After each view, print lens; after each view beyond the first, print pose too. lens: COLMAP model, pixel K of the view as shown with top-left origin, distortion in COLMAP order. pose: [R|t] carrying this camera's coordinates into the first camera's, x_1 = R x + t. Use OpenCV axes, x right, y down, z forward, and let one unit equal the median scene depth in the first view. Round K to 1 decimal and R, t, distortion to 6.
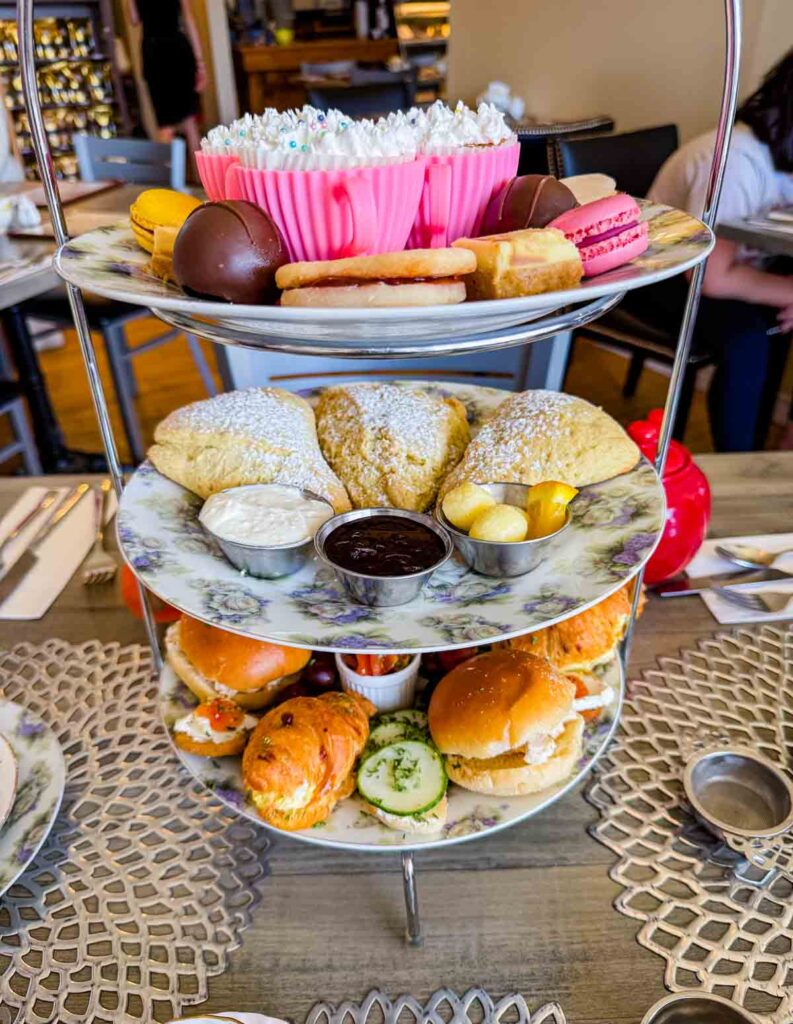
lens RADIAL K [[756.7, 0, 423.0], [0, 756.7, 535.3], [0, 0, 1]] dist [0.008942, -0.040455]
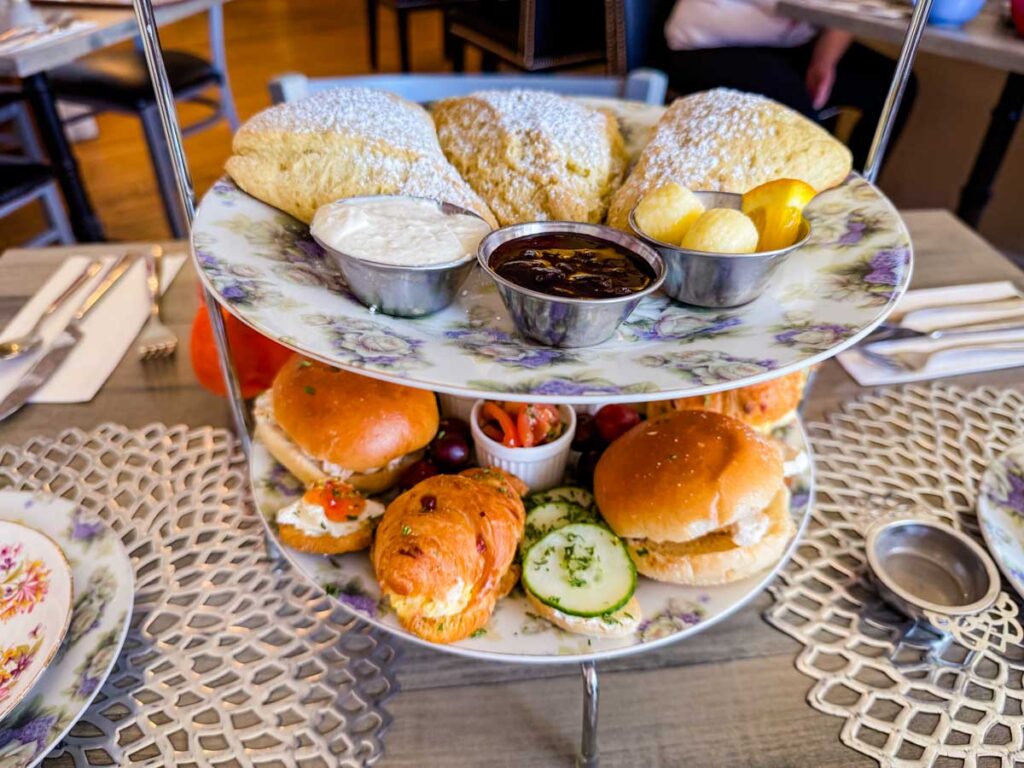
lens RADIAL K [[702.9, 0, 512.0], [0, 702.9, 384.0], [0, 0, 1]] dist [-0.003051, -0.031824]
pose [[0.996390, -0.026200, 0.080752, -0.133758], [0.020611, 0.997384, 0.069289, 0.064943], [-0.082356, -0.067375, 0.994323, 0.253434]]
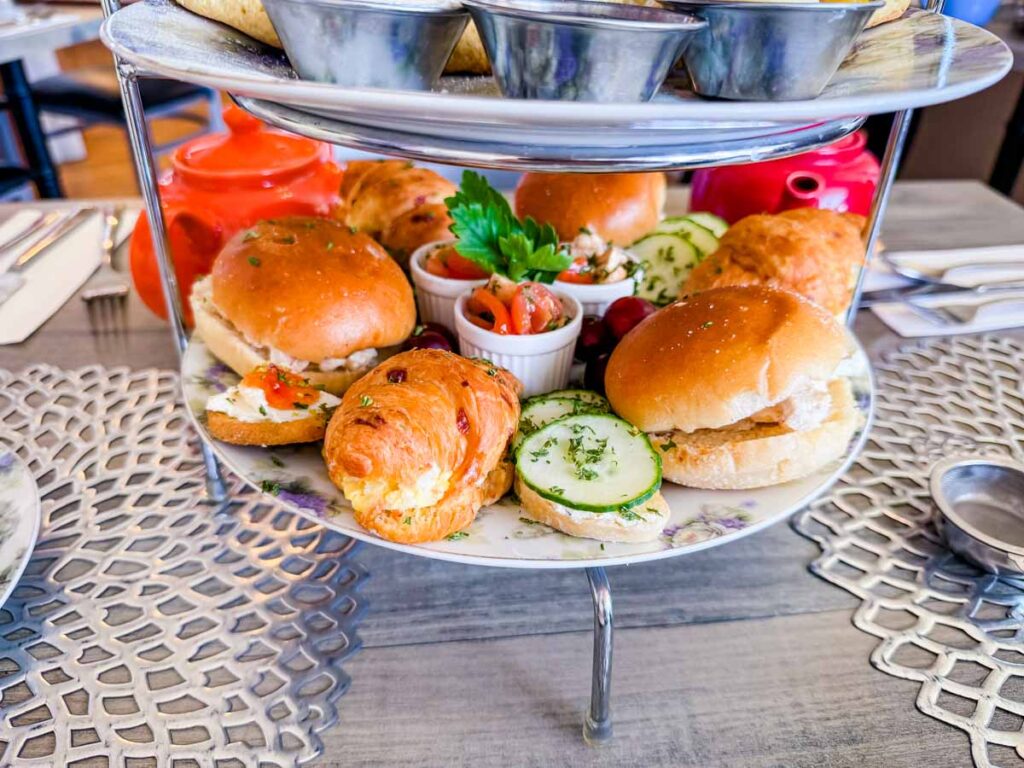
lens RADIAL K [[713.4, 0, 513.3], [0, 713.4, 397.1], [0, 0, 1]] dist [-0.007027, -0.026171]
pose [[0.996075, -0.013291, 0.087508, -0.122219], [0.012878, 0.999903, 0.005285, 0.232622], [-0.087570, -0.004137, 0.996150, 0.376175]]
